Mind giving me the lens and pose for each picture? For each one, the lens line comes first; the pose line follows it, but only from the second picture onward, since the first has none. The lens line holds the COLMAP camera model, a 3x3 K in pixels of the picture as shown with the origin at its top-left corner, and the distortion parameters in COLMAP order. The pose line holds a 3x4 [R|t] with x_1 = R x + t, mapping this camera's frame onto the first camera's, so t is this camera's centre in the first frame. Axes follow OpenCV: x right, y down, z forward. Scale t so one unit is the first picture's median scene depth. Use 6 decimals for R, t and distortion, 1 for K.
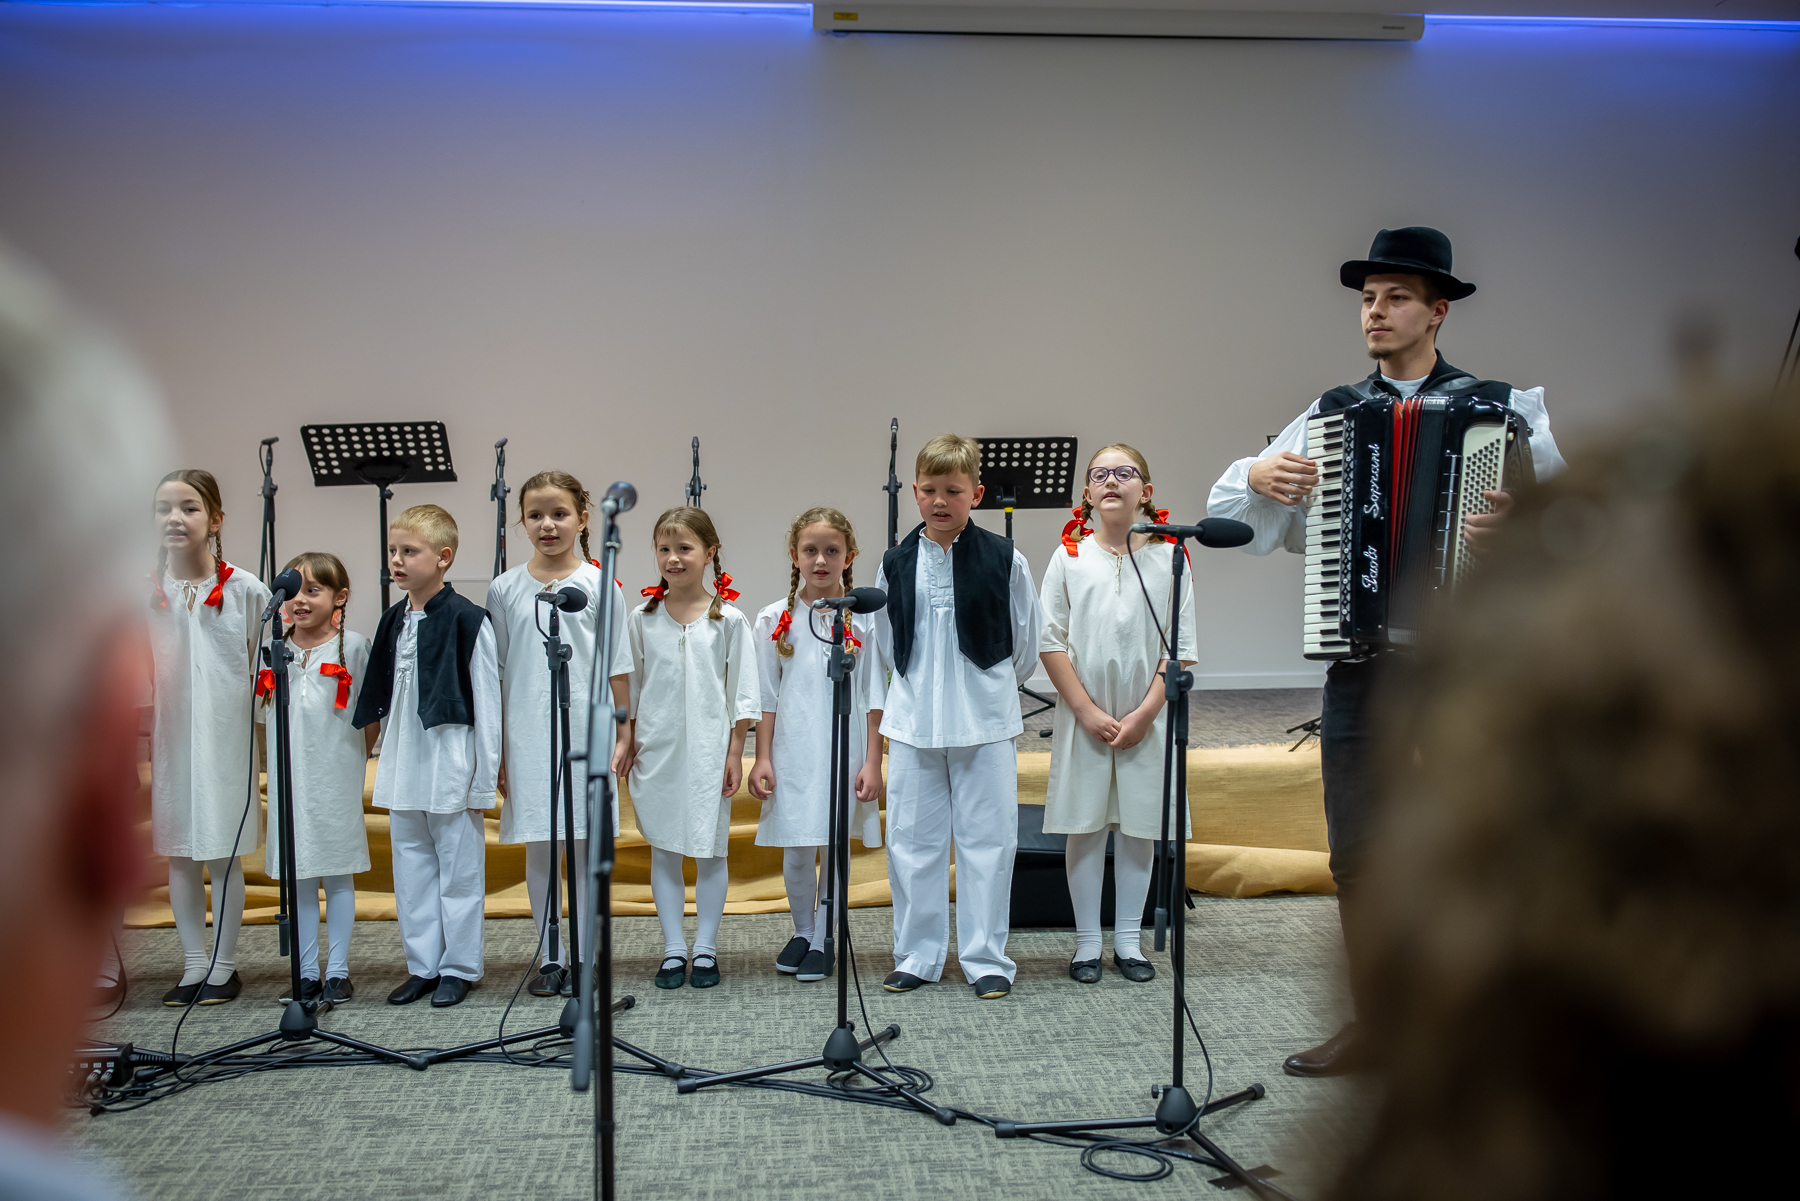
lens RADIAL K [[1689.6, 0, 894.4], [0, 1689.6, 593.6], [0, 0, 1]] dist [-0.002455, -0.017780]
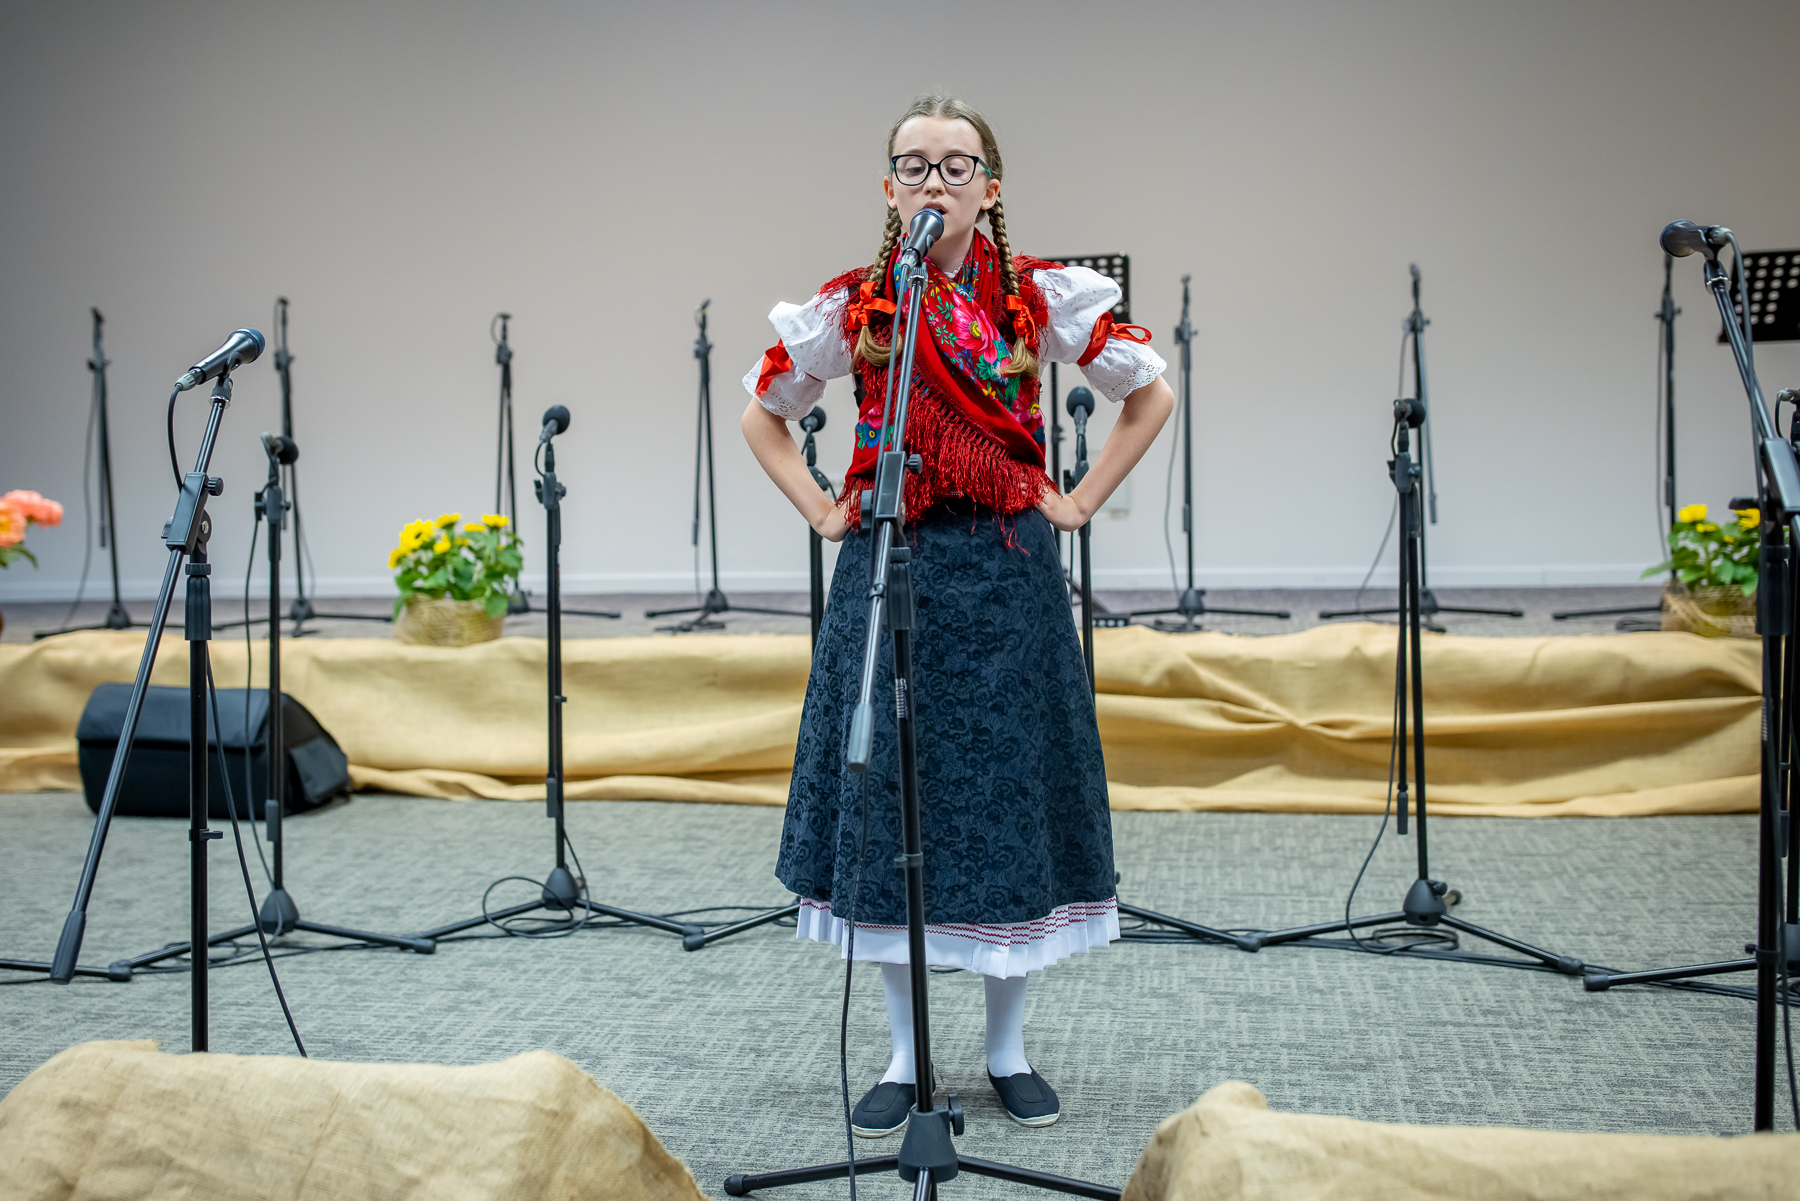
lens RADIAL K [[1940.1, 0, 838.9], [0, 1940.1, 550.8], [0, 0, 1]] dist [-0.001213, -0.020693]
pose [[0.962303, -0.003103, -0.271963, -0.191486], [0.005861, 0.999939, 0.009329, 0.058381], [0.271918, -0.010572, 0.962262, -0.015740]]
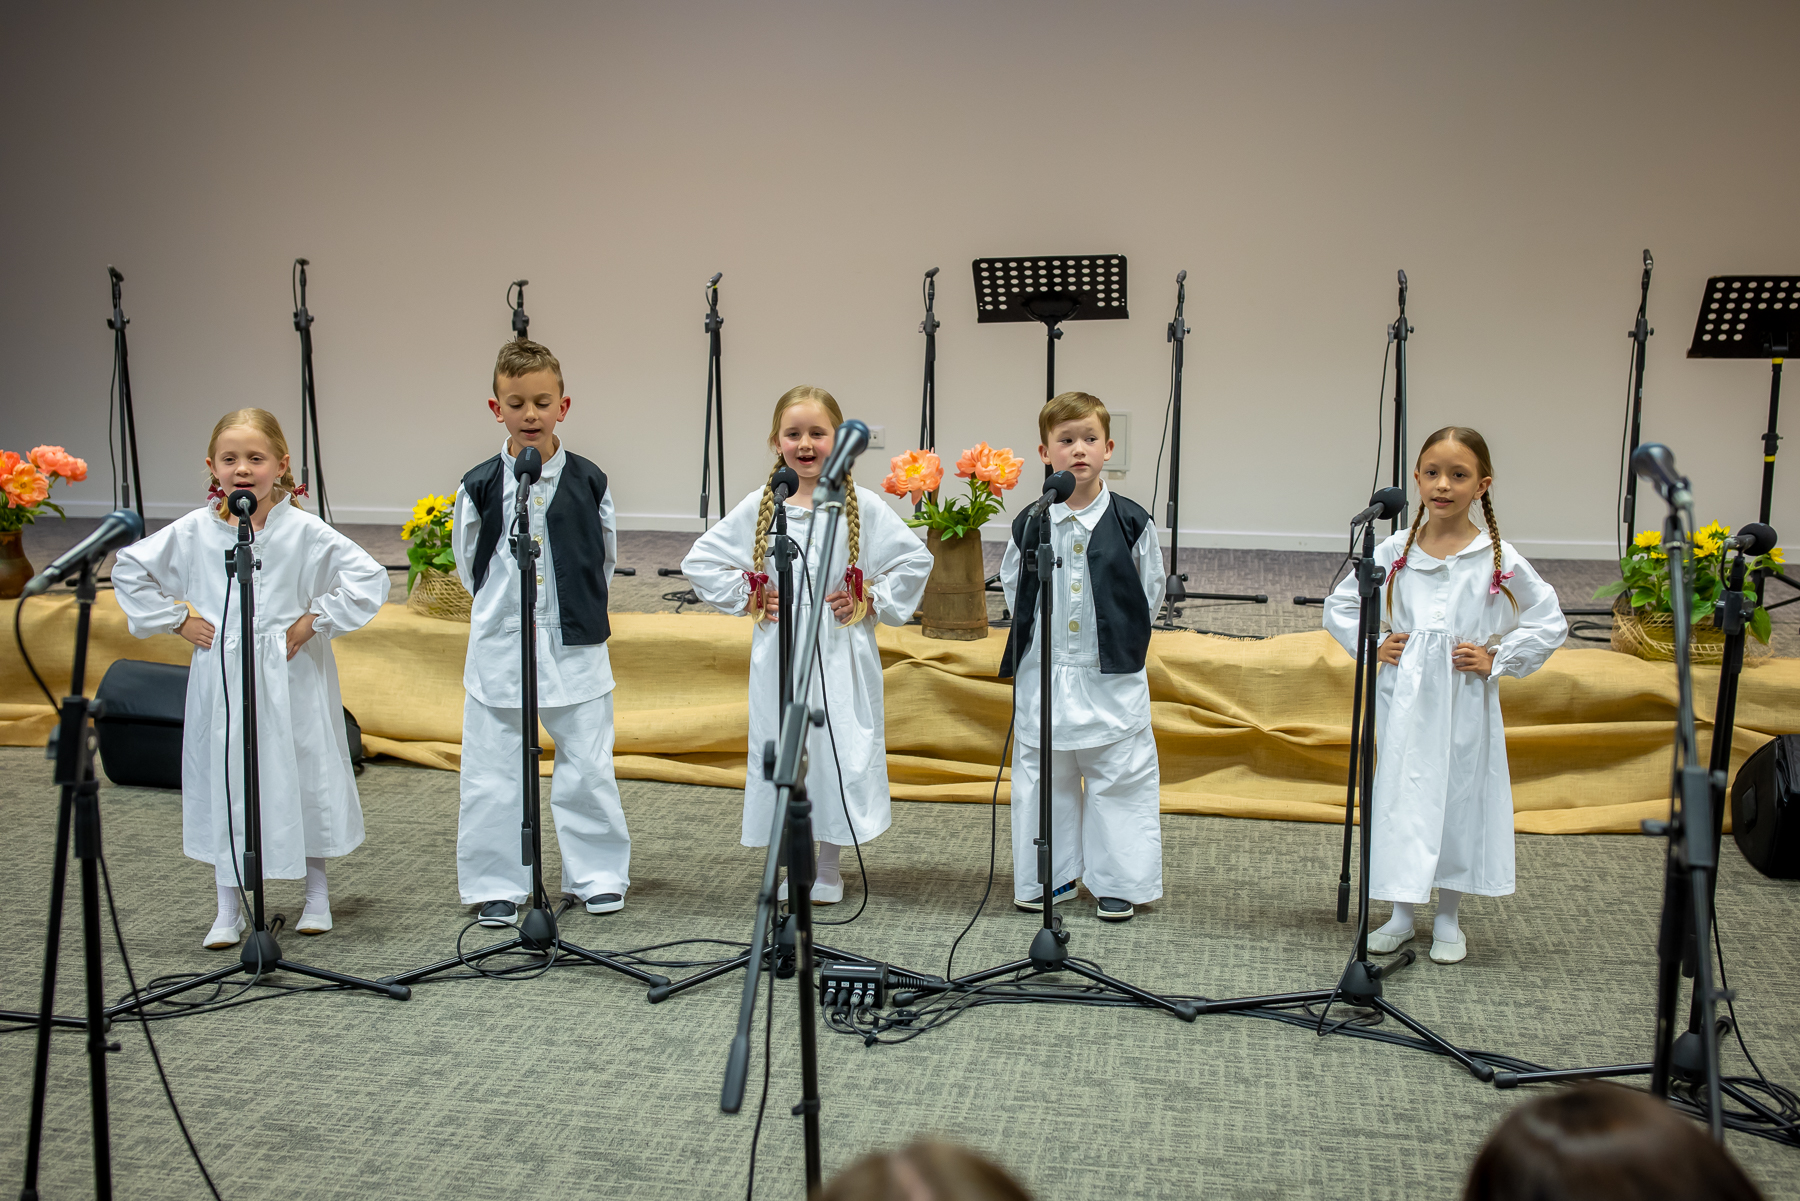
lens RADIAL K [[1770.4, 0, 942.7], [0, 1770.4, 605.0], [0, 0, 1]] dist [-0.003678, -0.009675]
pose [[0.968728, 0.054467, -0.242075, -0.170624], [-0.021077, 0.990147, 0.138435, -0.063392], [0.247230, -0.129004, 0.960331, 0.067776]]
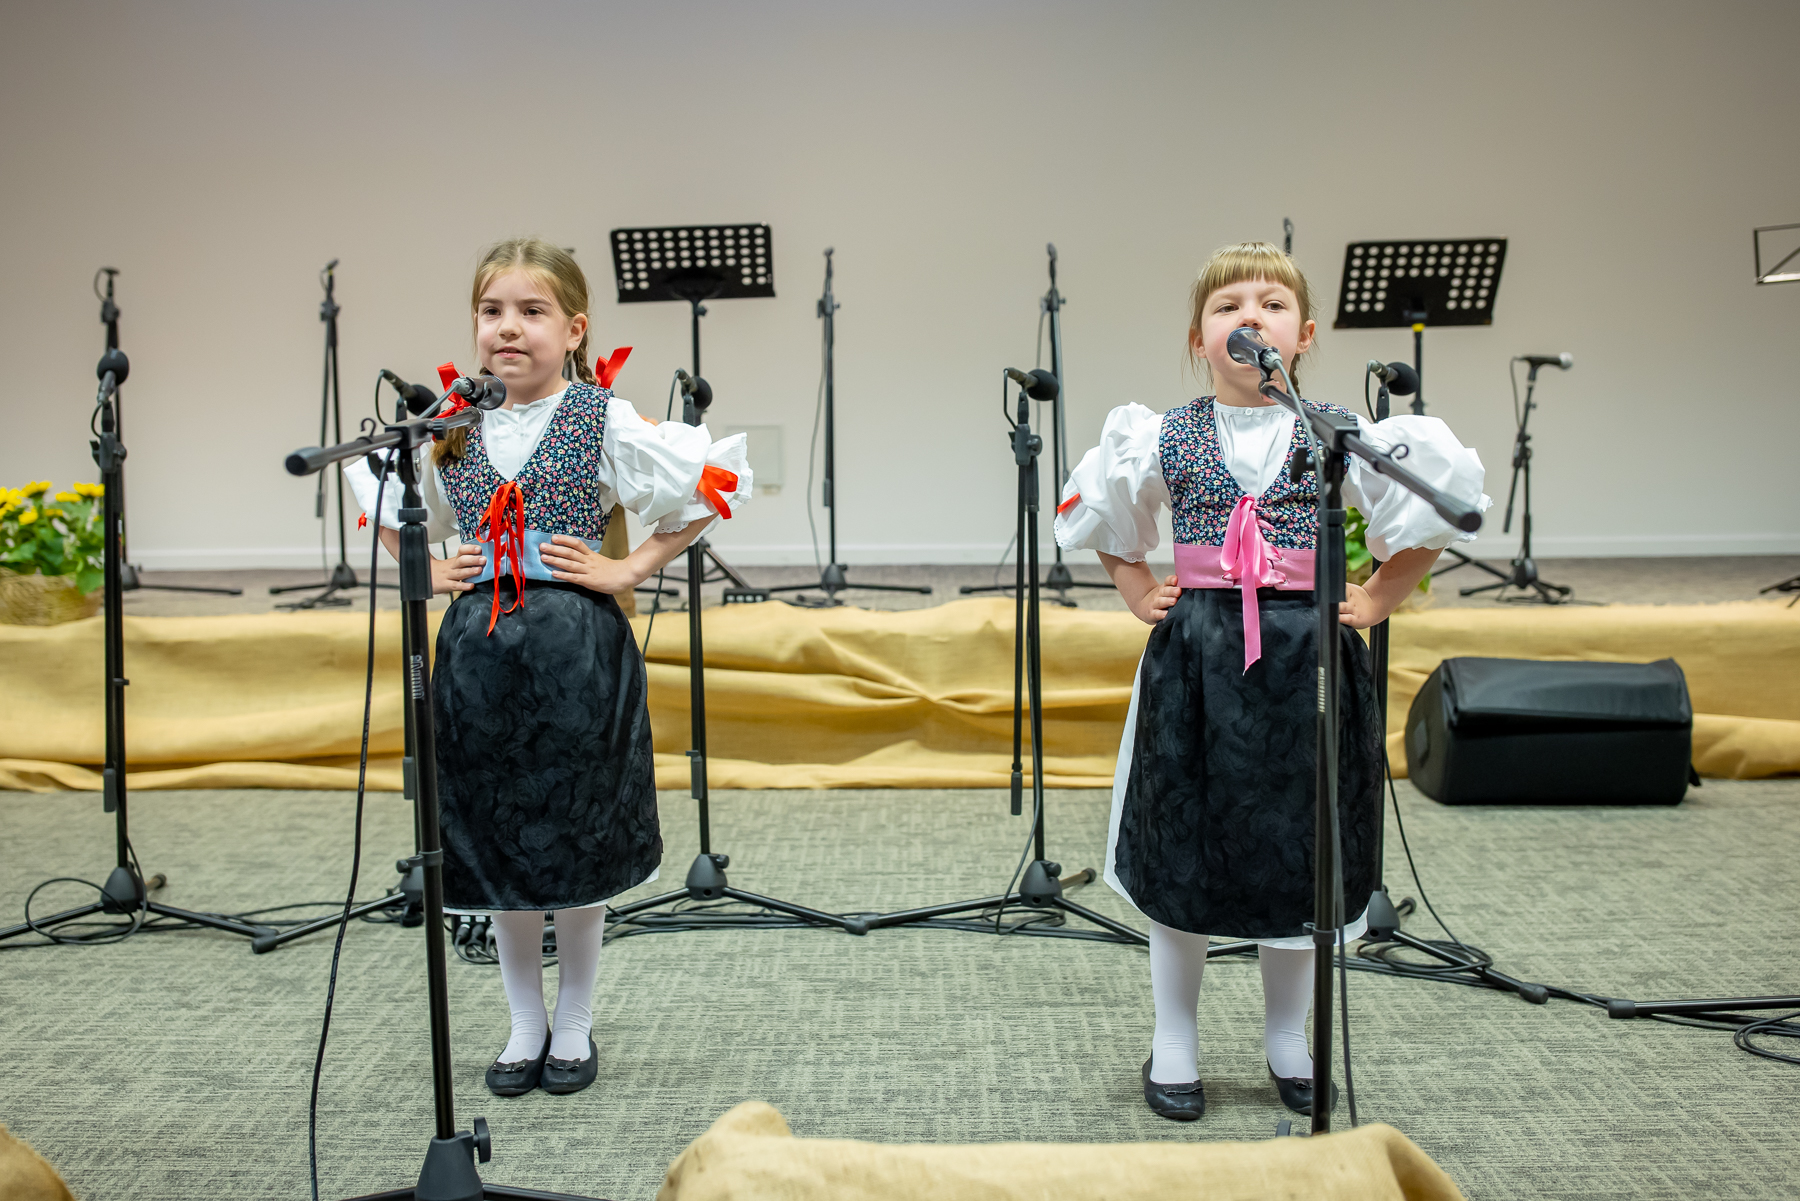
lens RADIAL K [[1888.4, 0, 890.9], [0, 1888.4, 544.1], [0, 0, 1]] dist [-0.005568, -0.010114]
pose [[0.995686, 0.001523, -0.092771, -0.159843], [0.000005, 0.999864, 0.016470, 0.063947], [0.092784, -0.016400, 0.995551, 0.056904]]
